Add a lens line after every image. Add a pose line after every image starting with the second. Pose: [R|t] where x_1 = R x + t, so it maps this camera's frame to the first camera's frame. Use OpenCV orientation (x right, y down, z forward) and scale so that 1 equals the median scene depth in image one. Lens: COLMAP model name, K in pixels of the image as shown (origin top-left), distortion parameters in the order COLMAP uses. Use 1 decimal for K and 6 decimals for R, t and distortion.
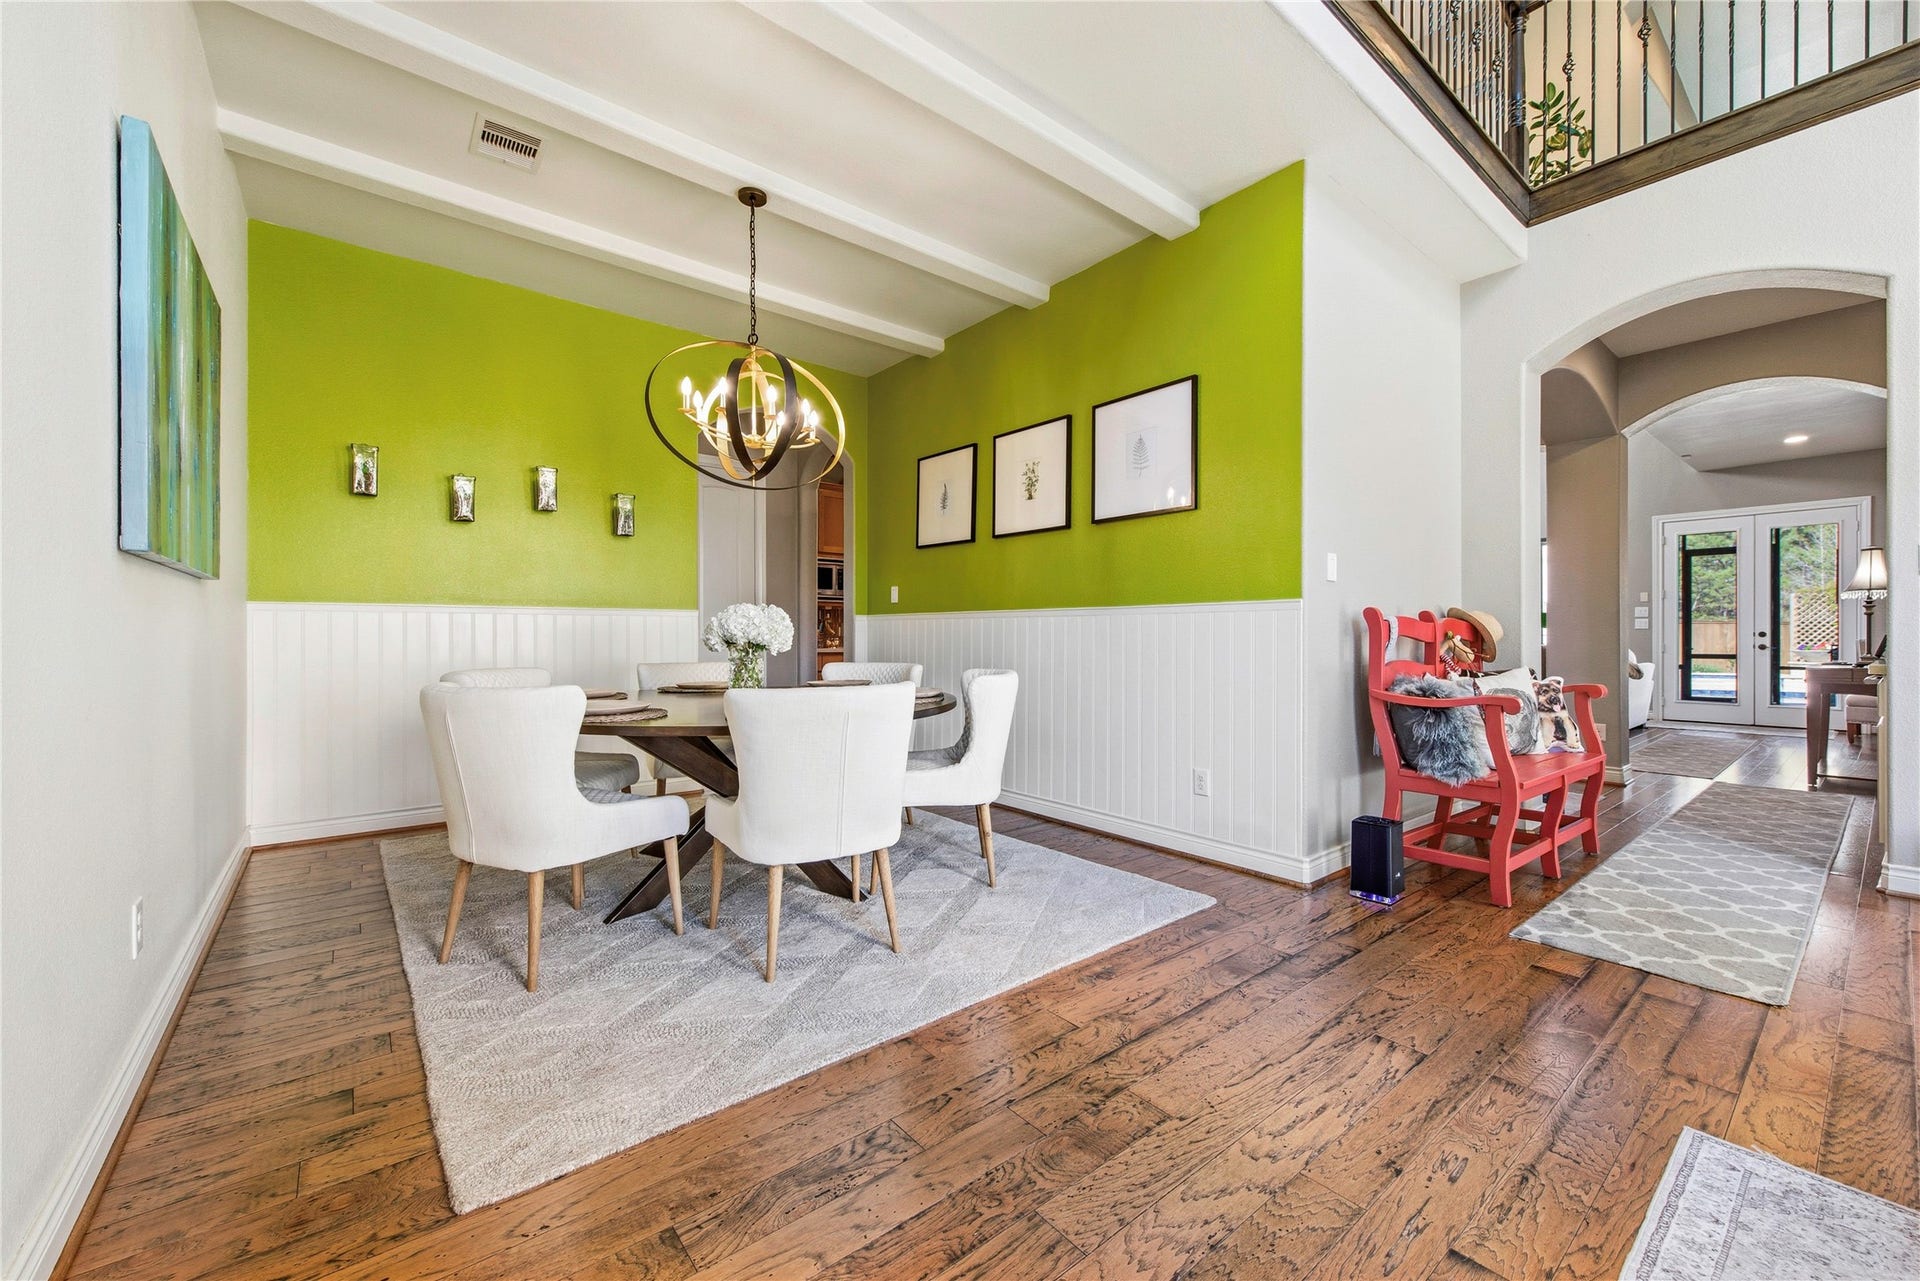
lens RADIAL K [[758.8, 0, 956.0], [0, 758.8, 636.4], [0, 0, 1]] dist [0.001023, 0.000071]
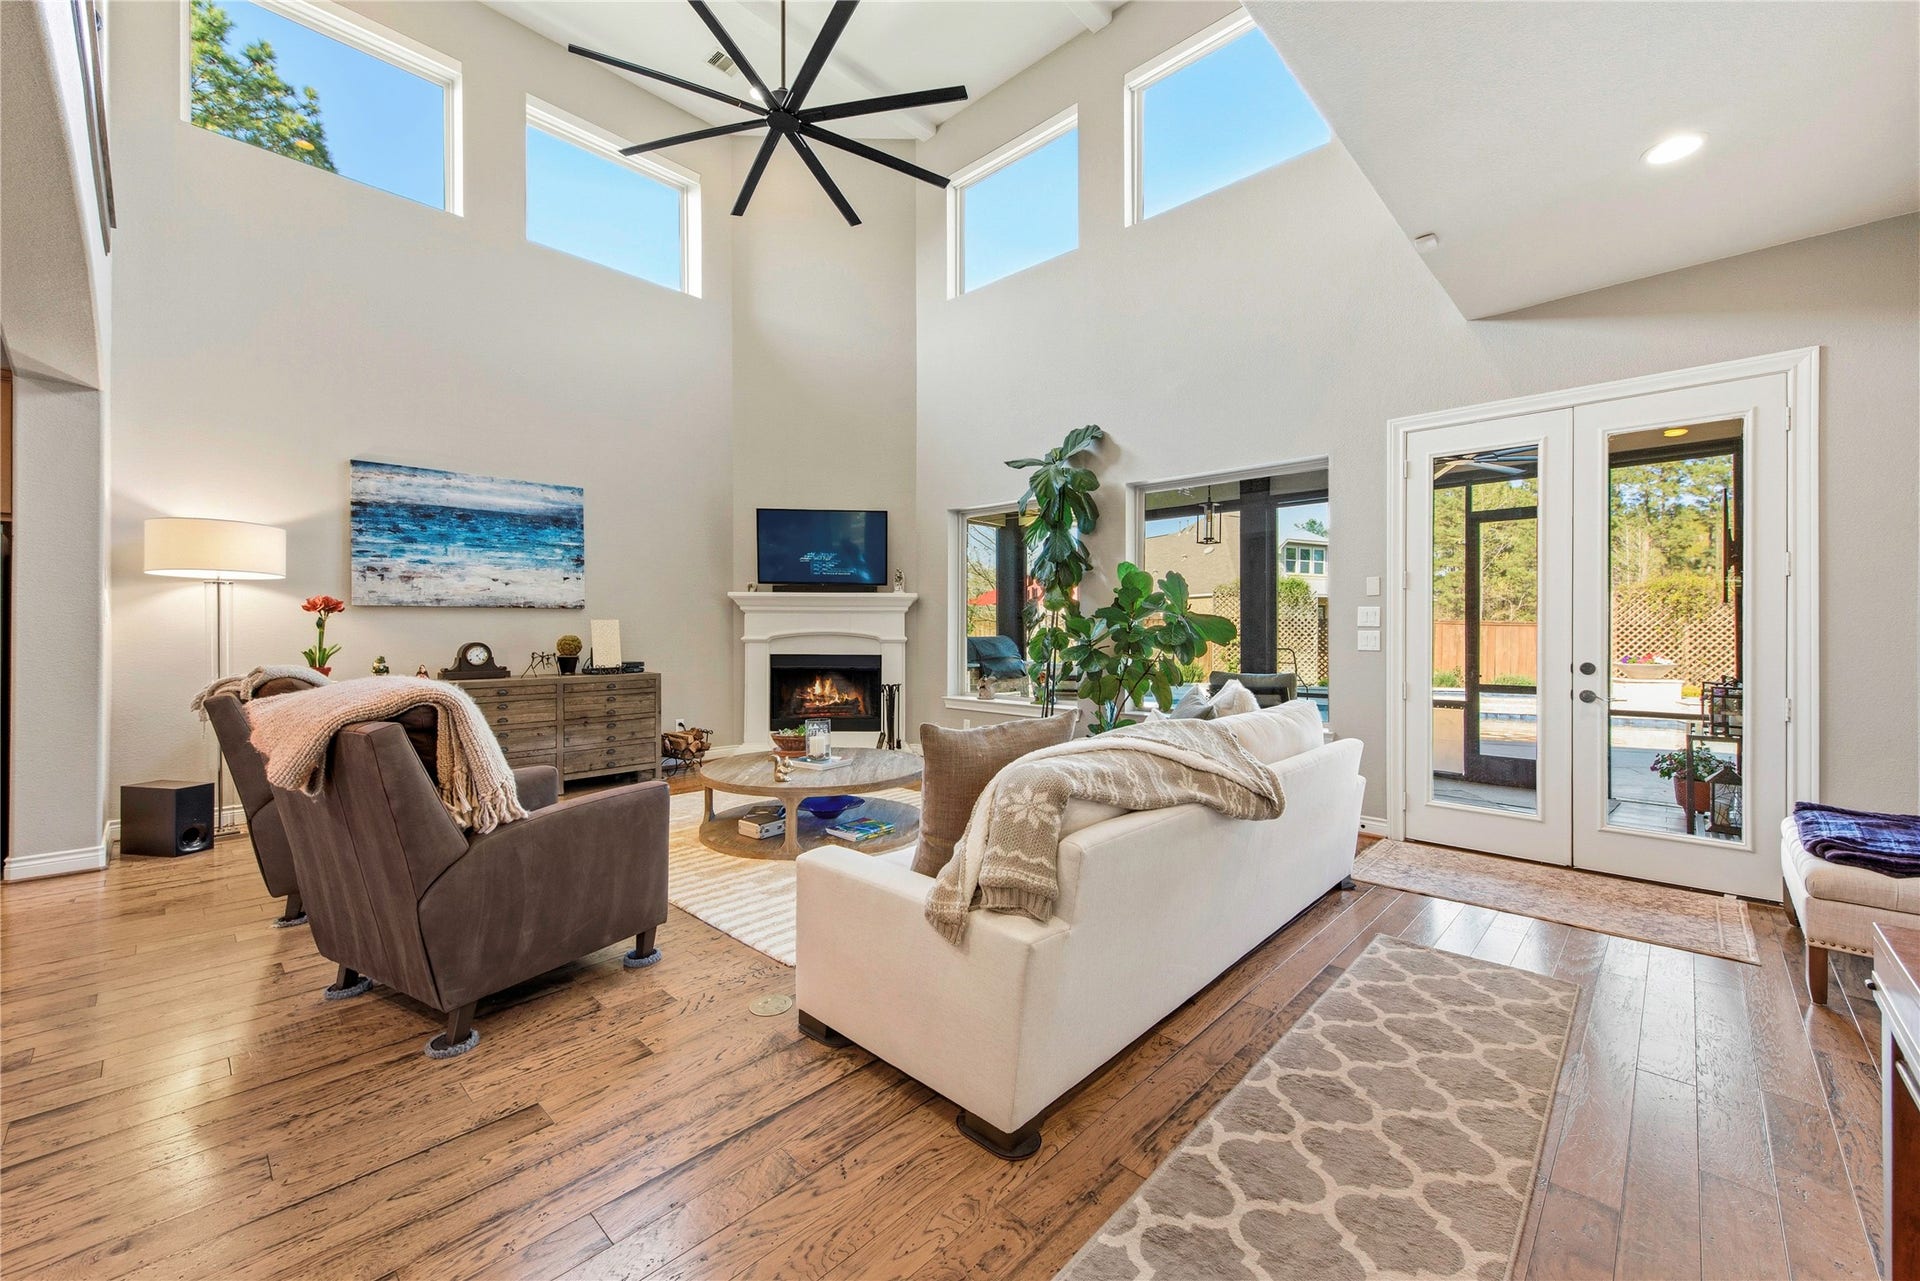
lens RADIAL K [[758.8, 0, 963.3], [0, 758.8, 641.7], [0, 0, 1]] dist [0.001023, 0.000071]
pose [[0.990617, -0.002686, 0.136644, 0.531956], [0.001380, 0.999952, 0.009654, -0.019078], [-0.136663, -0.009375, 0.990573, 0.508024]]
